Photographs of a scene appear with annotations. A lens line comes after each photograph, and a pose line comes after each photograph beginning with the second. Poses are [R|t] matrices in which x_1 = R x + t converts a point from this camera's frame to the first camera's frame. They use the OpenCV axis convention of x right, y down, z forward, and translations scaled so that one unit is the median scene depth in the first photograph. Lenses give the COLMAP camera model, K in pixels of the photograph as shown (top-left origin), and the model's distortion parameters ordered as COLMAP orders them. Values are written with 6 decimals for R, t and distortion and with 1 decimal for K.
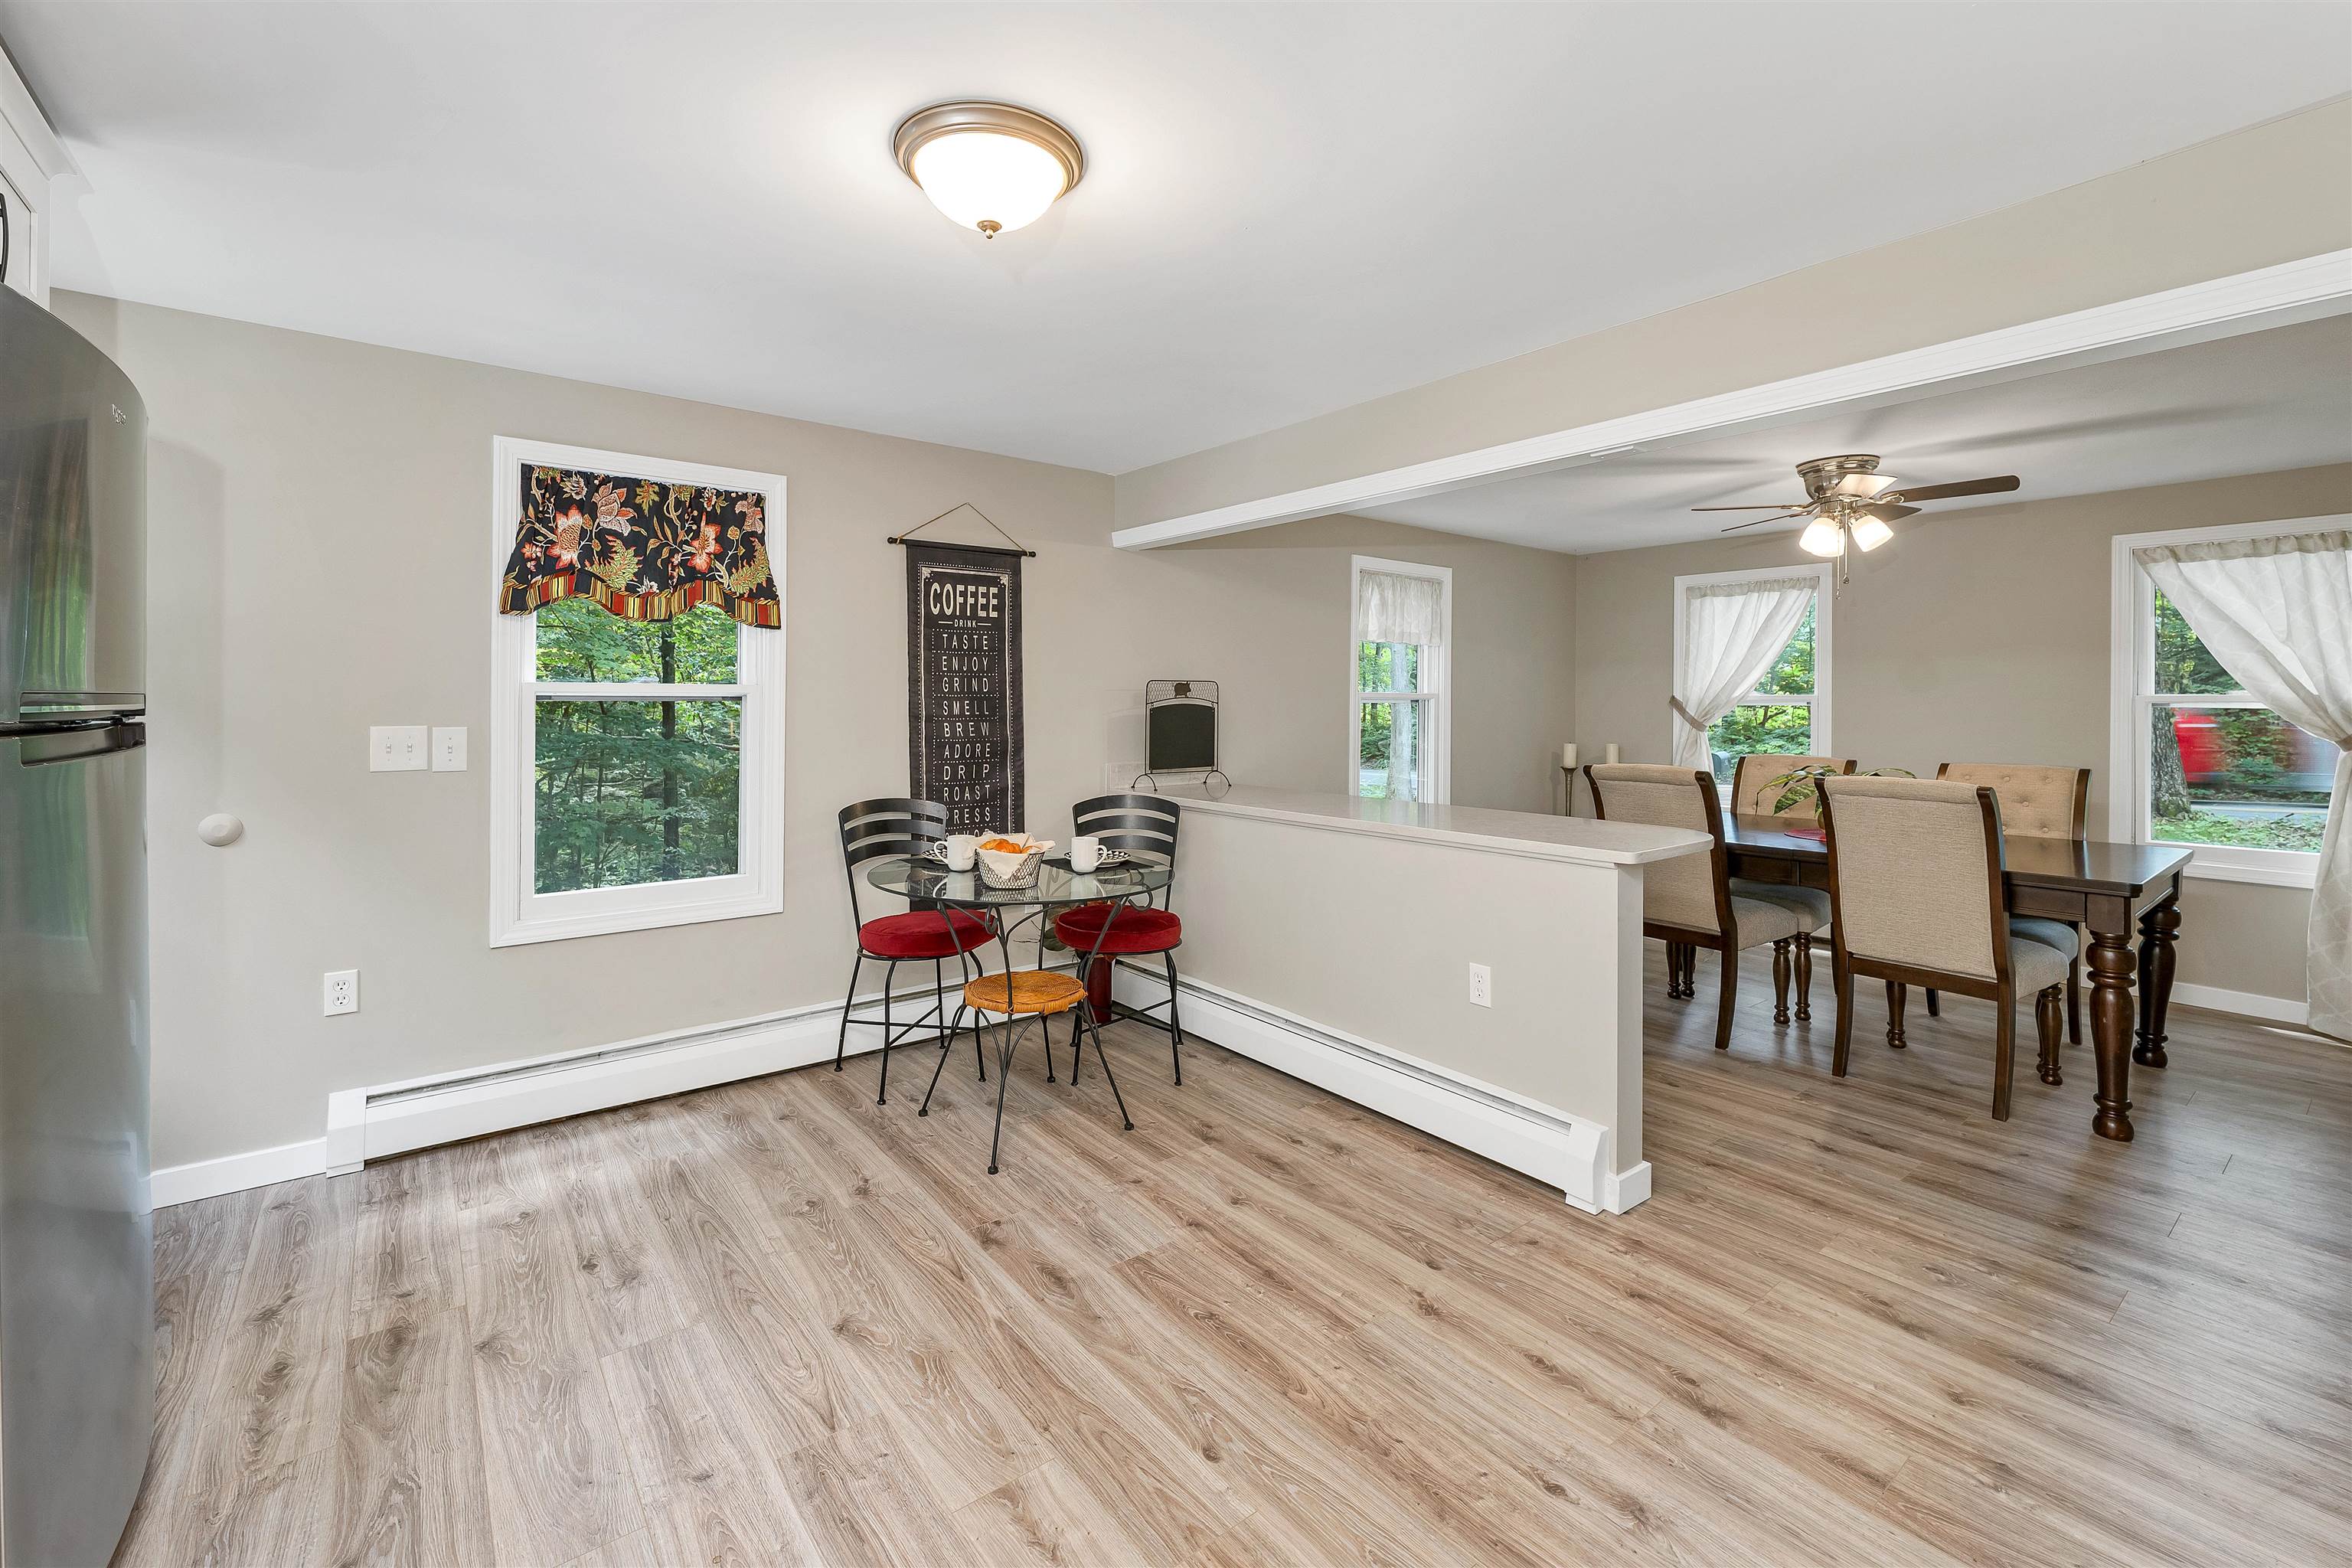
lens RADIAL K [[996.5, 0, 1163.3], [0, 996.5, 700.1], [0, 0, 1]] dist [0.002803, -0.000639]
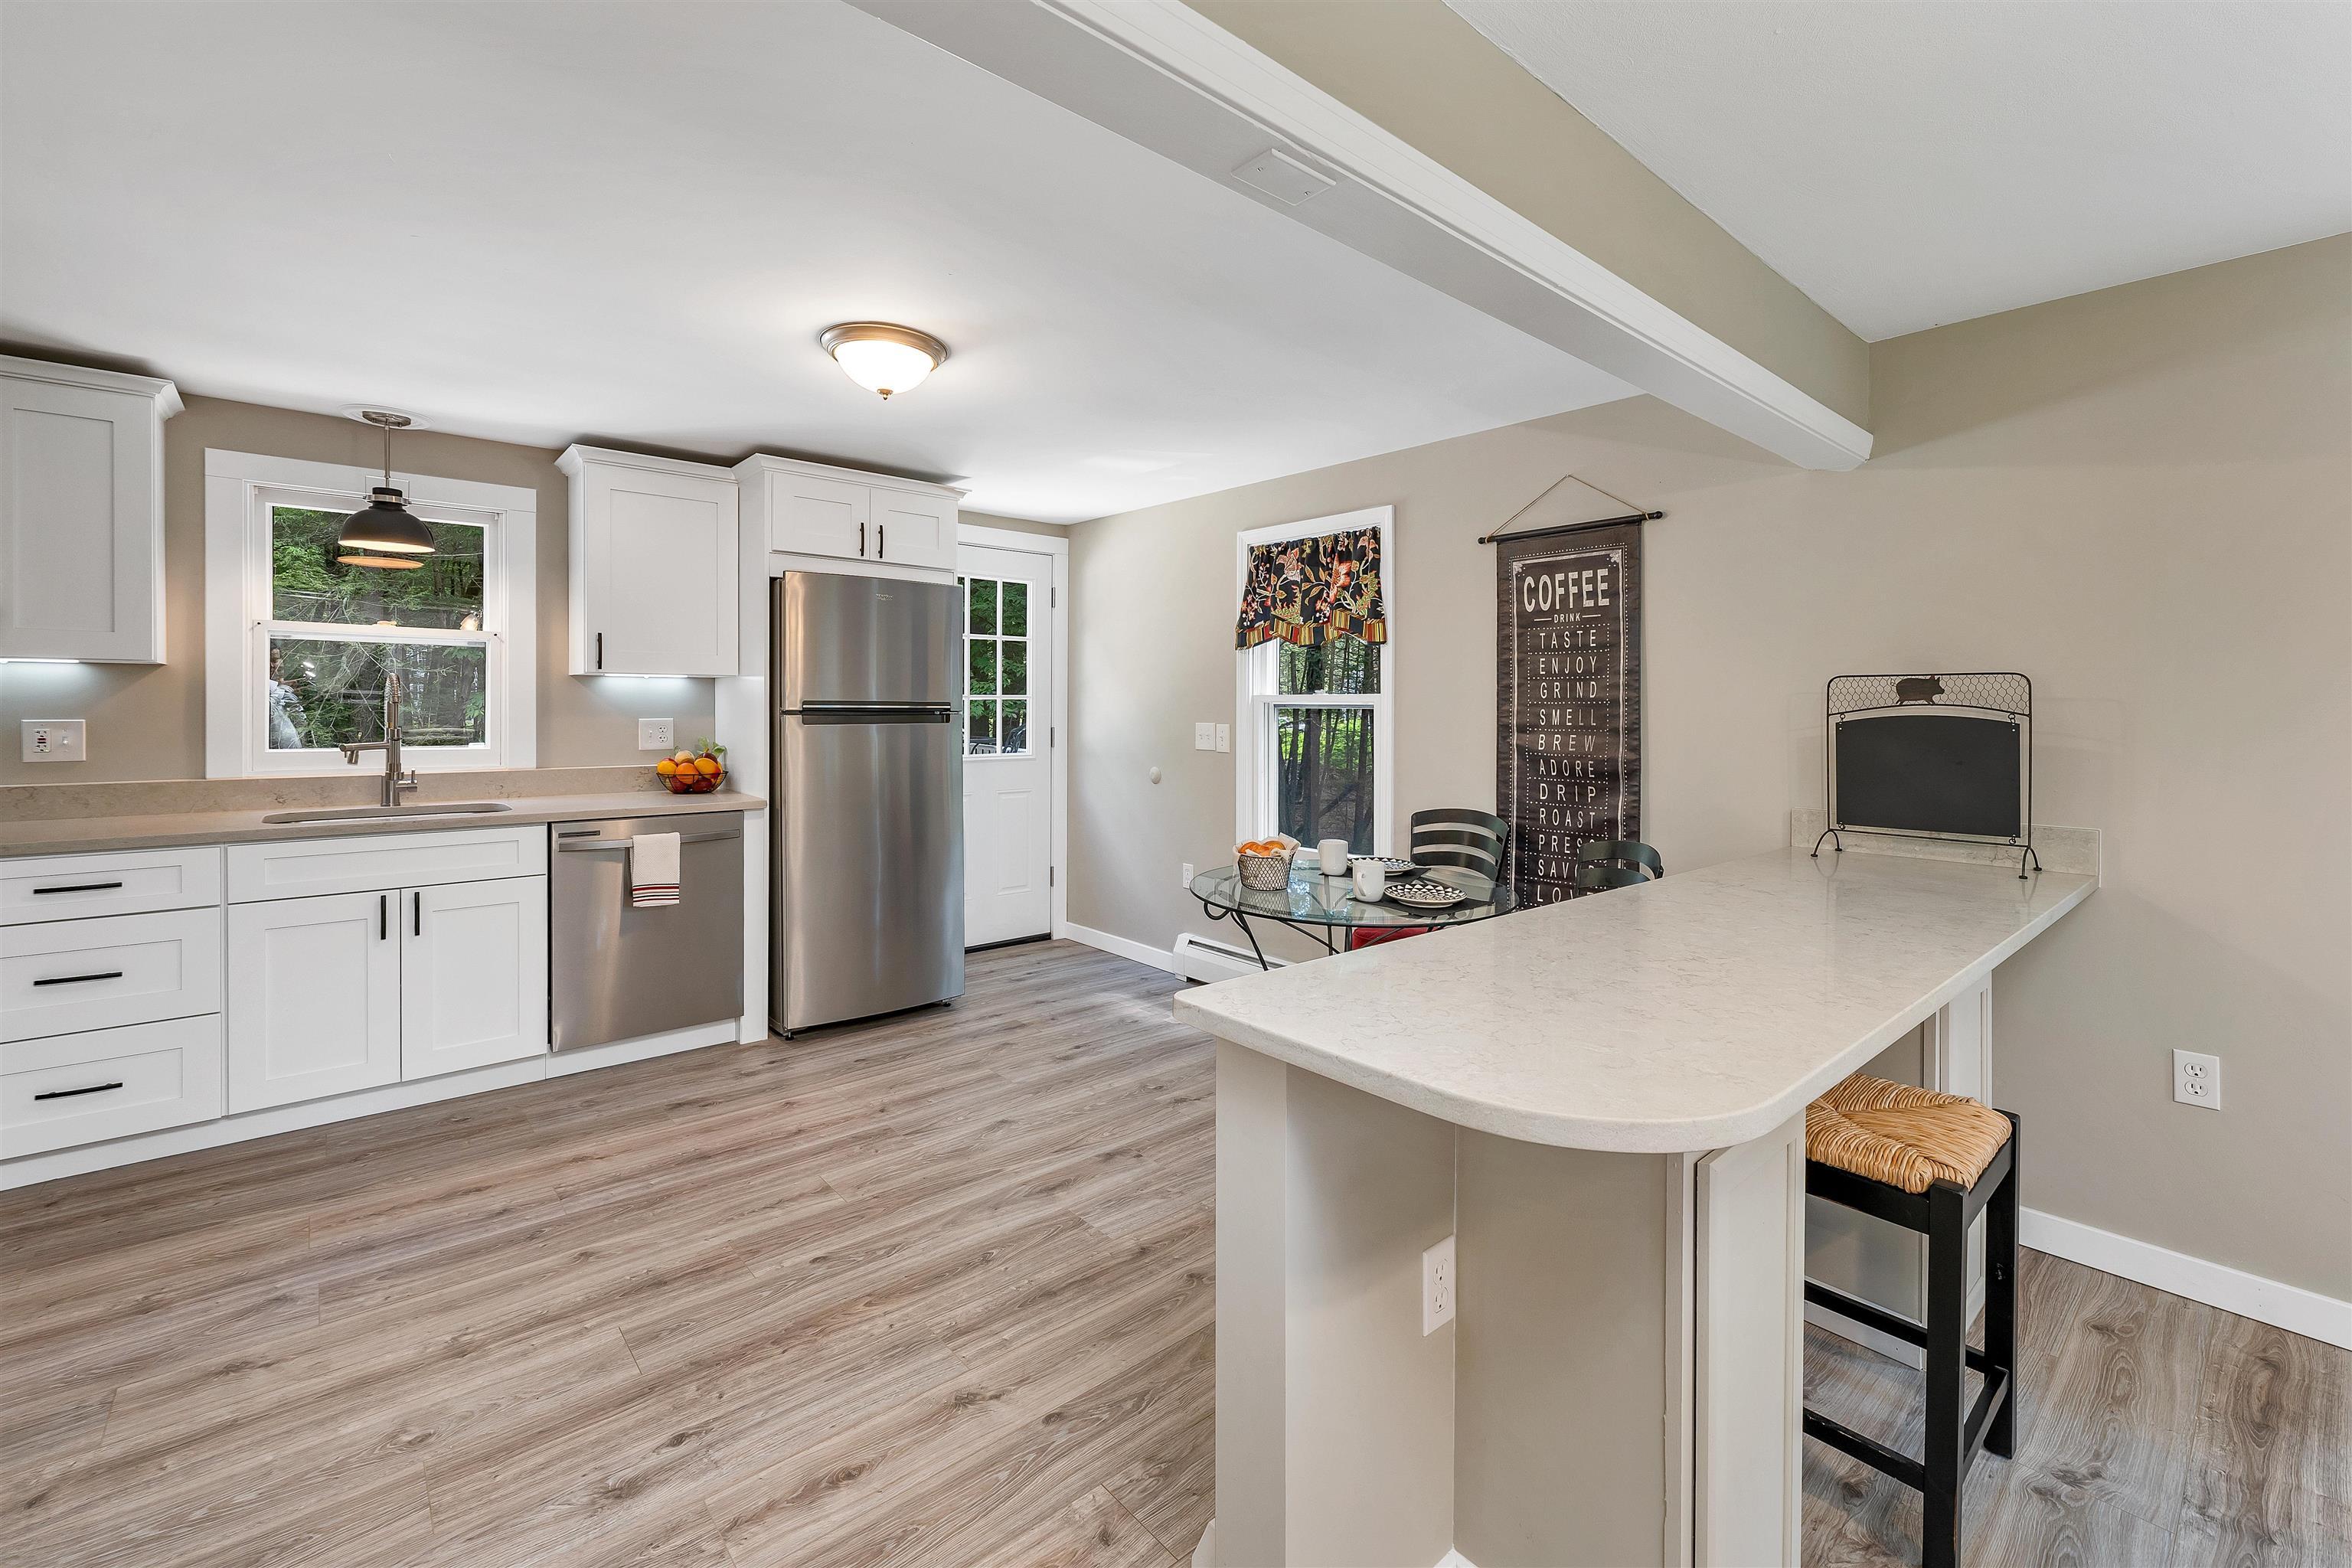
lens RADIAL K [[996.5, 0, 1175.6], [0, 996.5, 704.5], [0, 0, 1]] dist [0.002803, -0.000639]
pose [[0.054469, -0.008088, -0.998483, 0.818336], [-0.010593, 0.999906, -0.008677, 0.010441], [0.998459, 0.011049, 0.054378, 0.807014]]
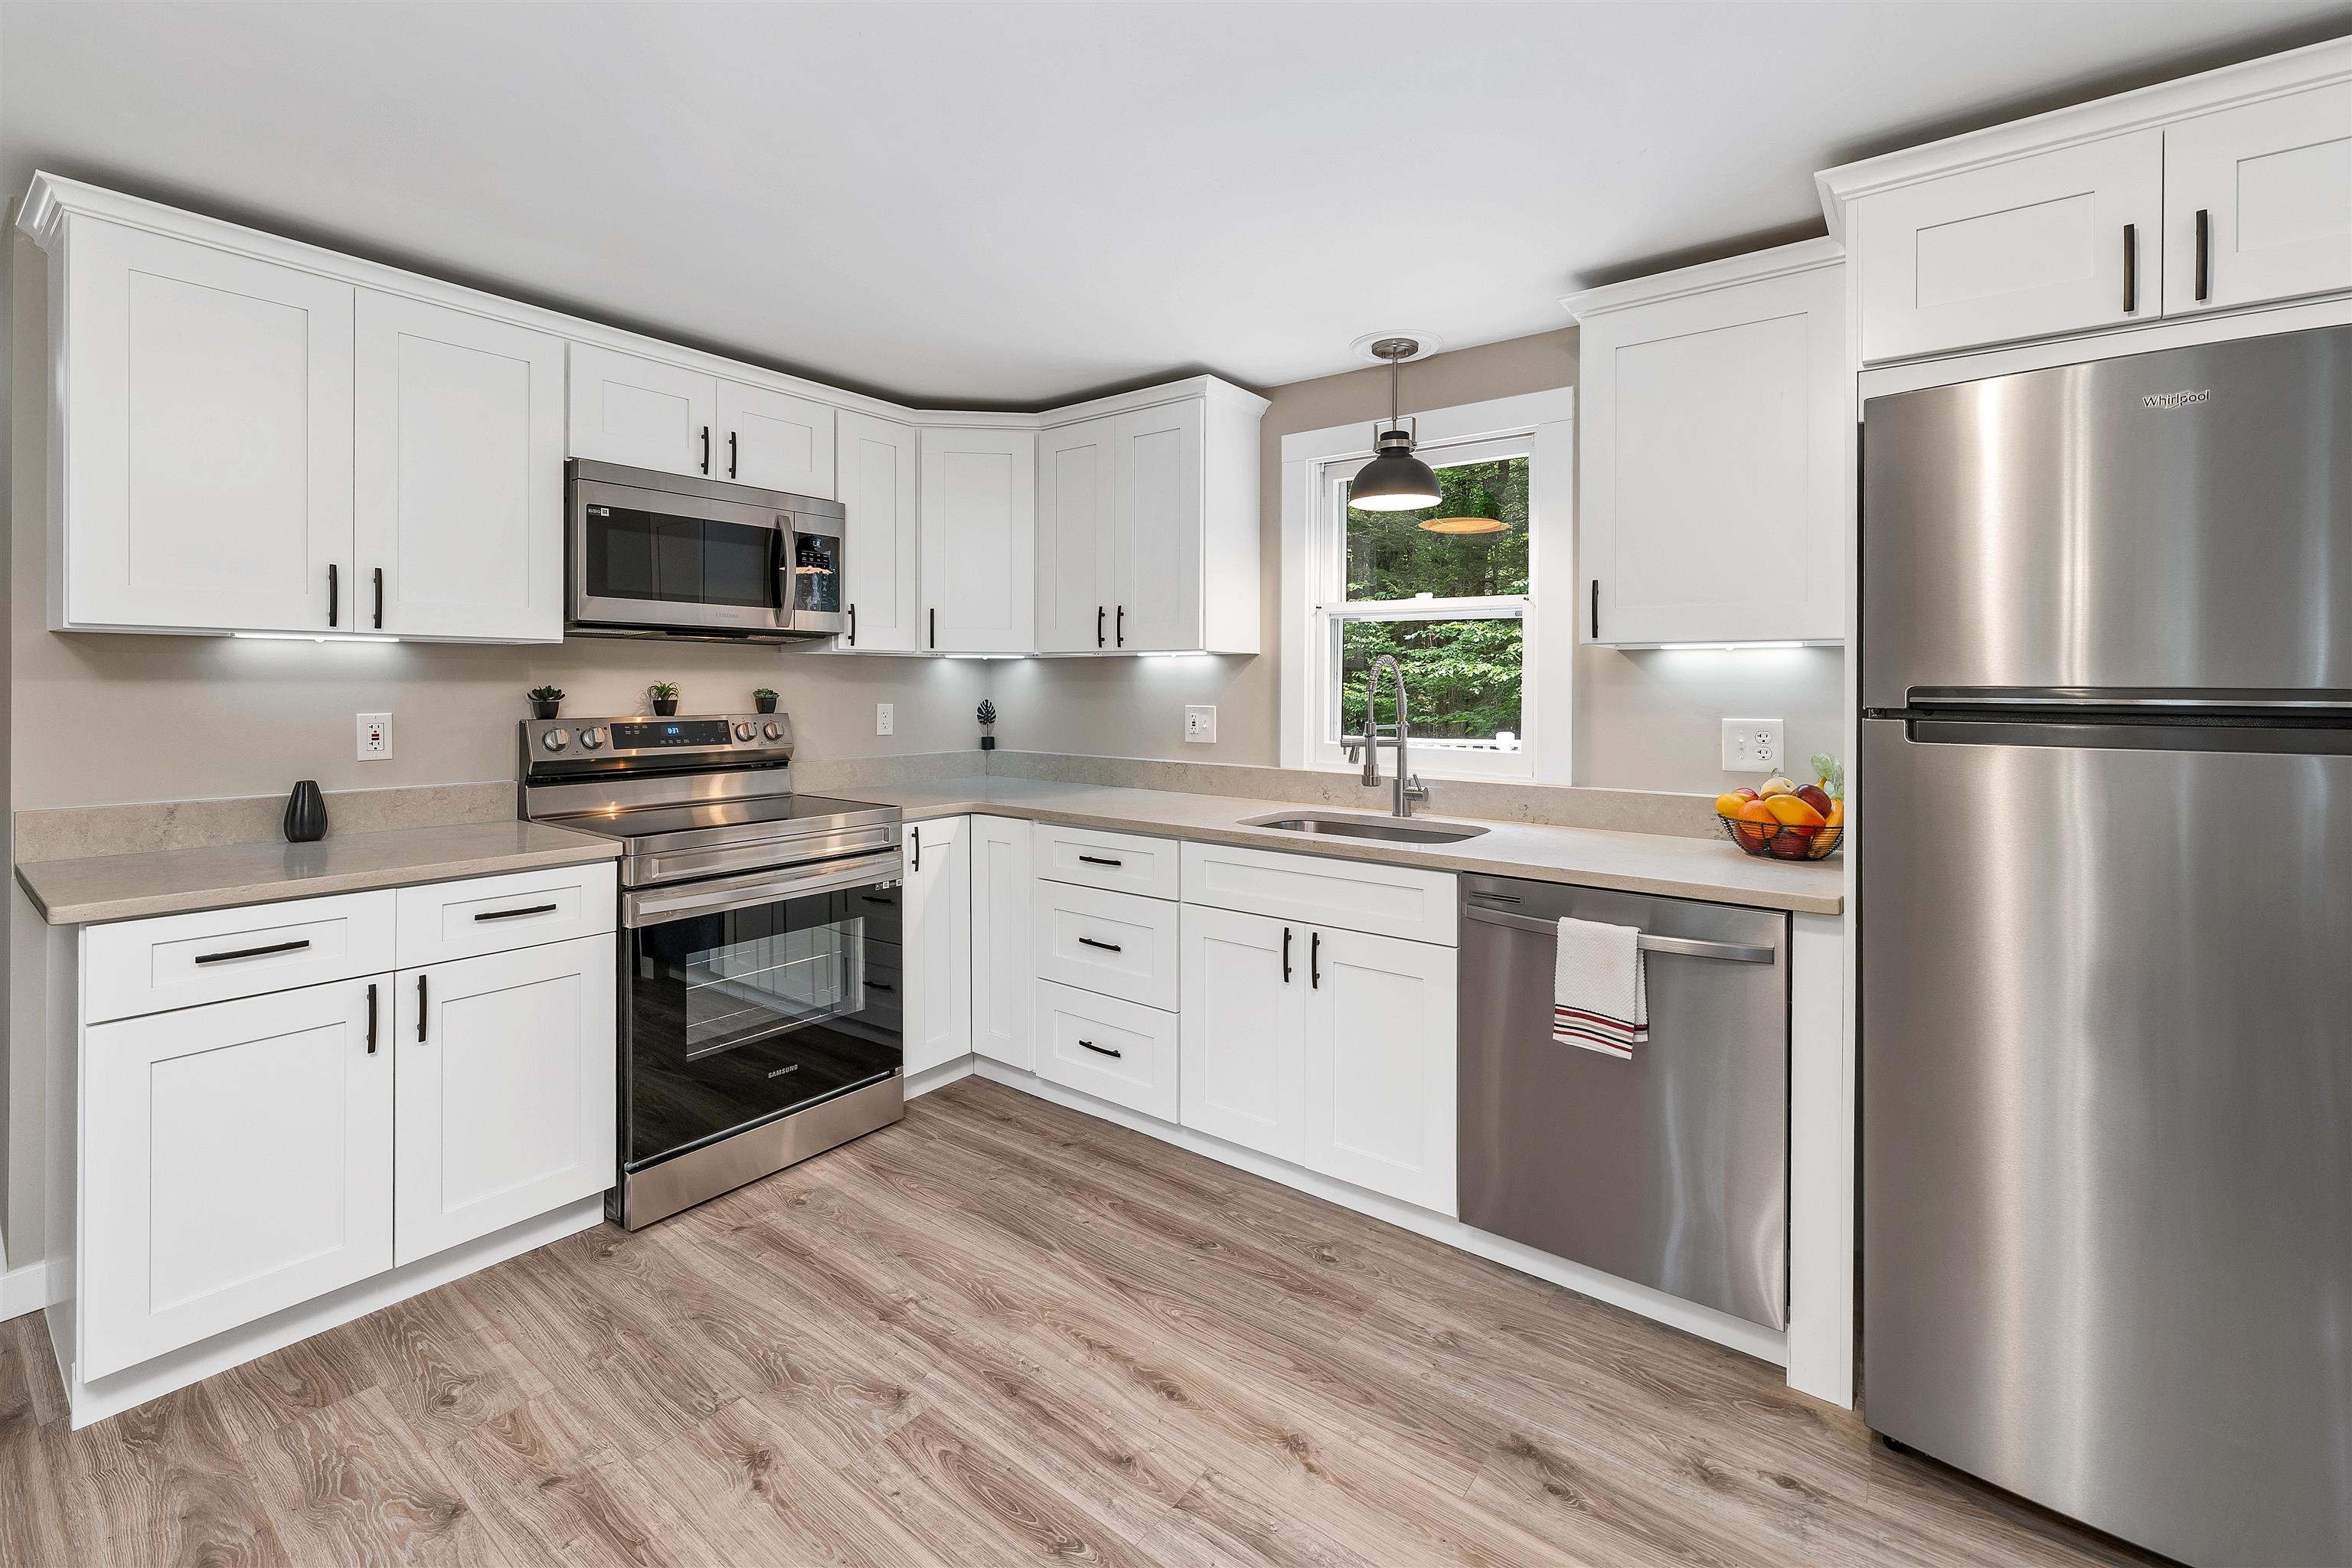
lens RADIAL K [[996.5, 0, 1170.6], [0, 996.5, 685.6], [0, 0, 1]] dist [0.002803, -0.000639]
pose [[-0.967402, -0.013467, -0.252889, 0.066639], [-0.014319, 0.999896, 0.001529, 0.004339], [0.252842, 0.005100, -0.967494, 0.832367]]
